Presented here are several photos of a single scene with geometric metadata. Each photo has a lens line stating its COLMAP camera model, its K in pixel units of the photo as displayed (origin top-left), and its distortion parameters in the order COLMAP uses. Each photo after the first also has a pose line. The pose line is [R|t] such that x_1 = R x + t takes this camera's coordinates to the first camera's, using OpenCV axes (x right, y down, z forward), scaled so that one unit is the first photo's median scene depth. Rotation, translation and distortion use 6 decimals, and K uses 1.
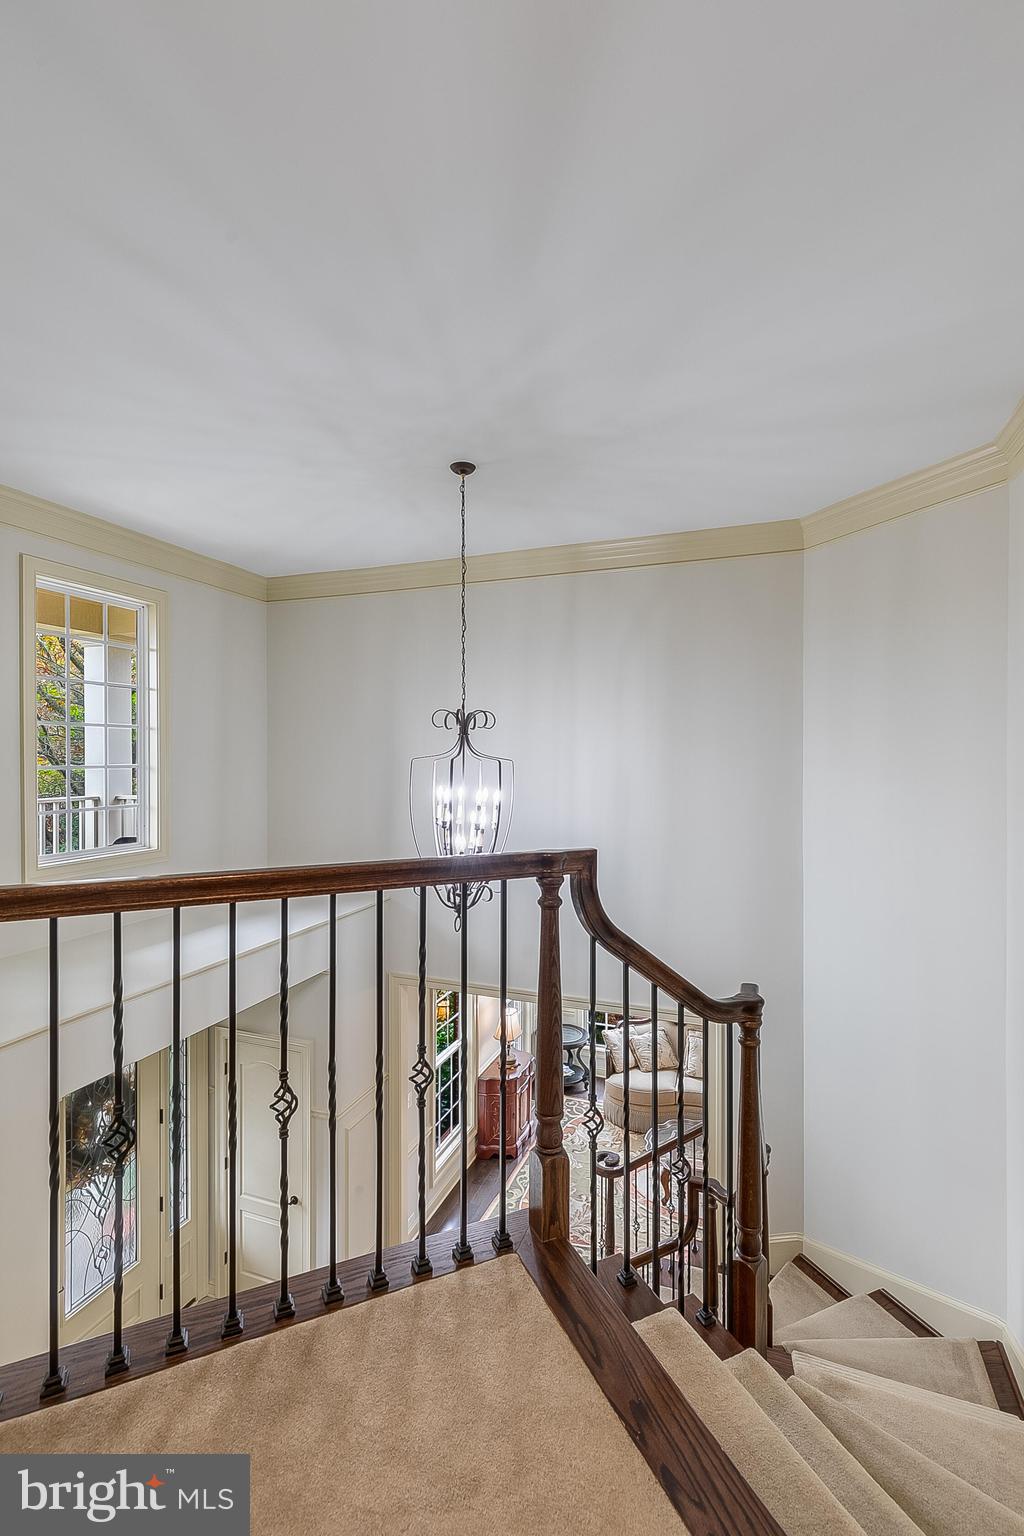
lens RADIAL K [[652.5, 0, 516.8], [0, 652.5, 749.2], [0, 0, 1]] dist [0.000852, 0.000099]
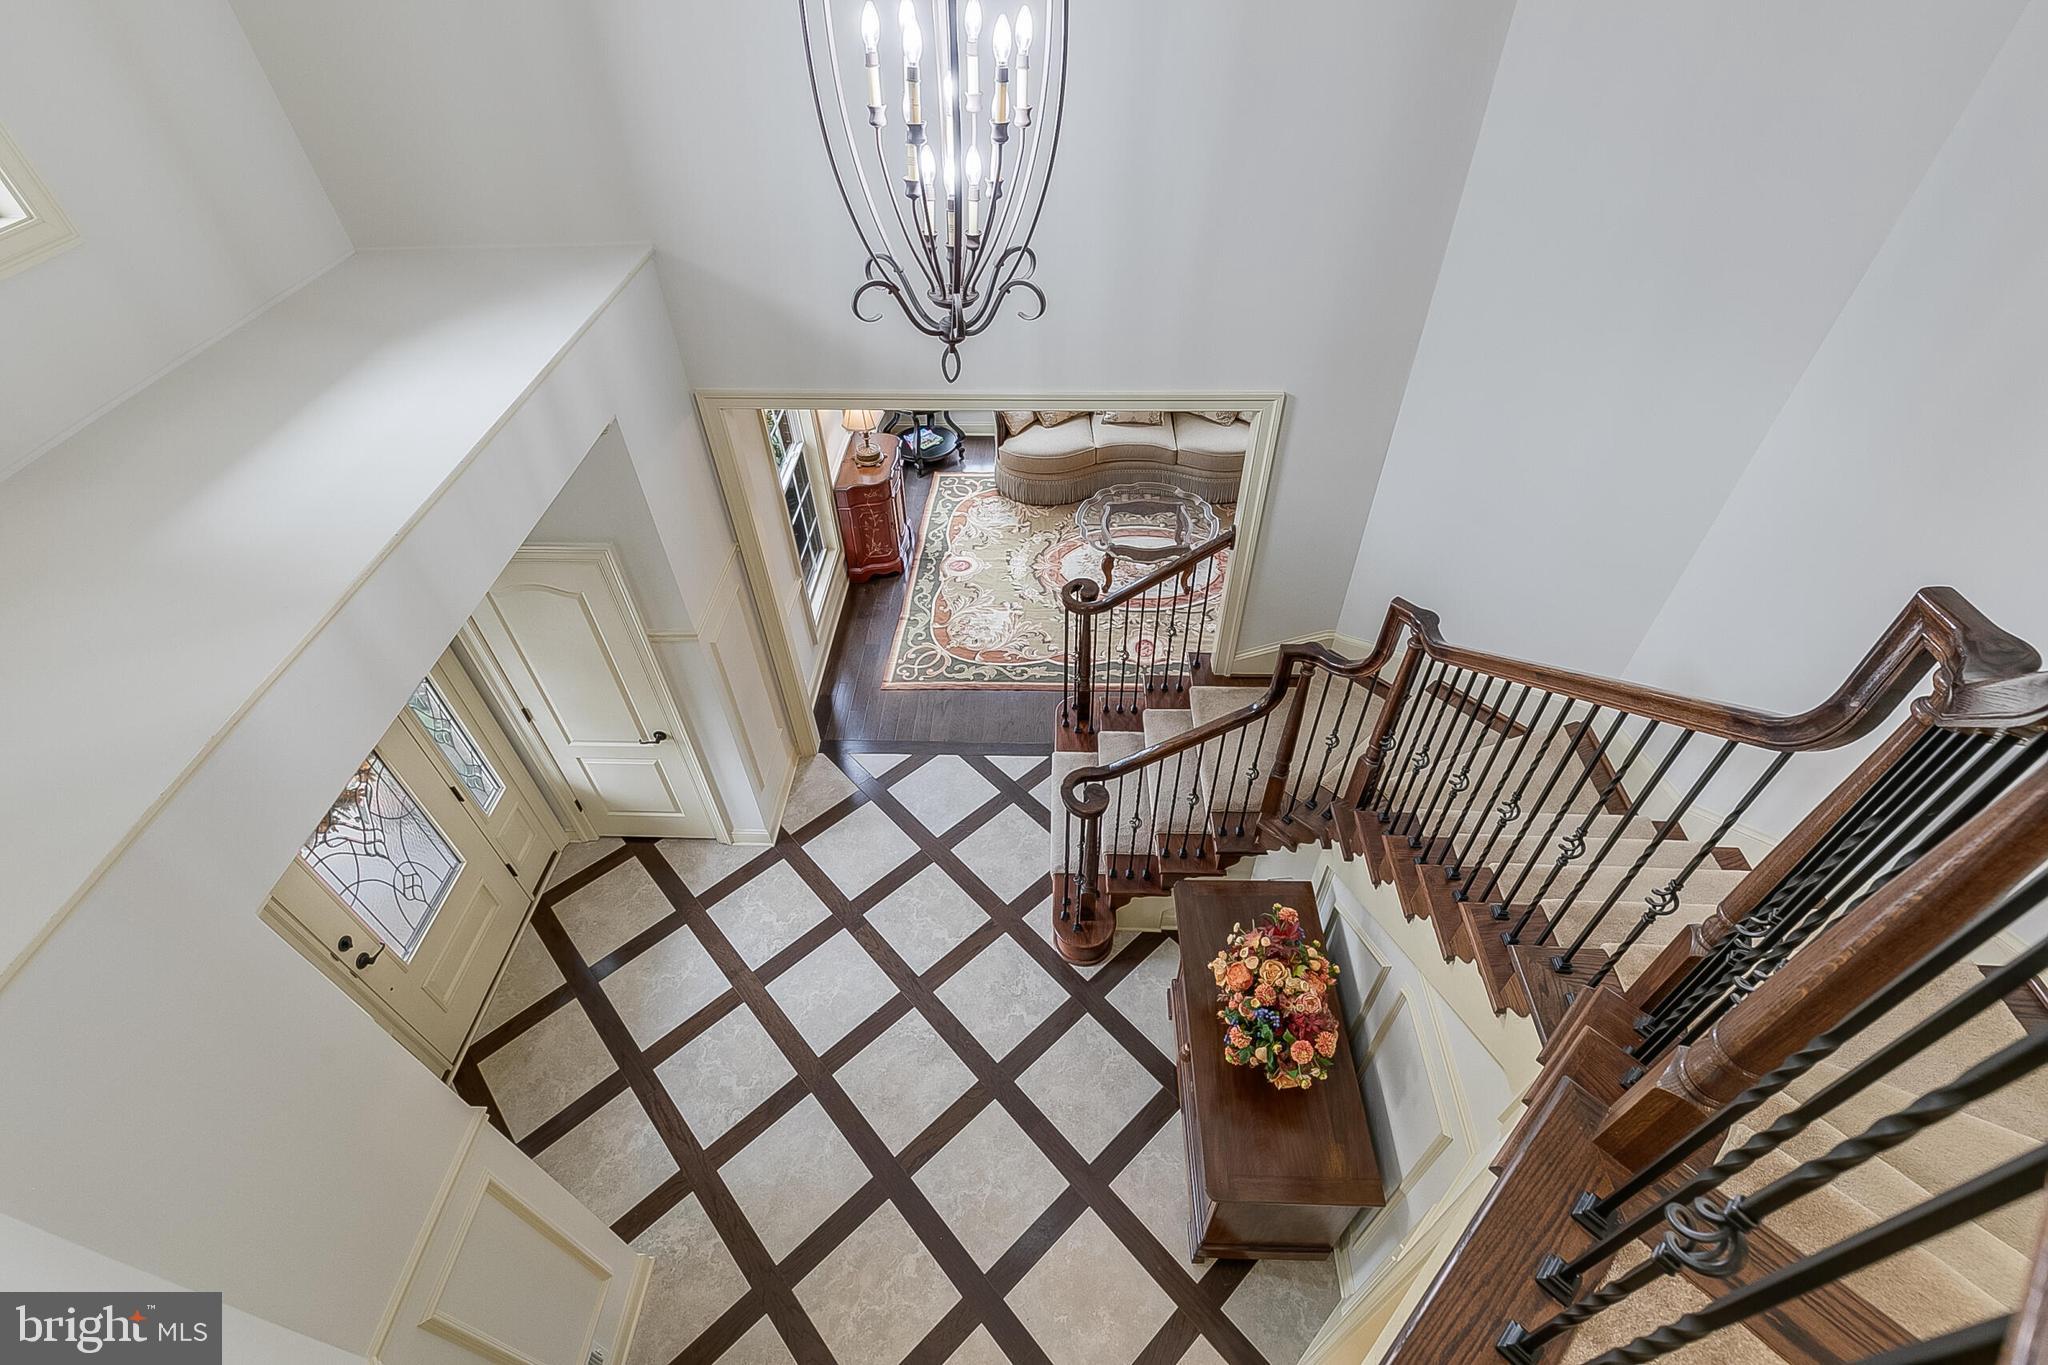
lens RADIAL K [[920.1, 0, 1026.3], [0, 920.1, 665.1], [0, 0, 1]] dist [0.002150, 0.000152]
pose [[0.957933, -0.210597, 0.194970, -0.092543], [0.018268, 0.722724, 0.690895, -0.012213], [-0.286410, -0.658270, 0.696168, 0.170875]]
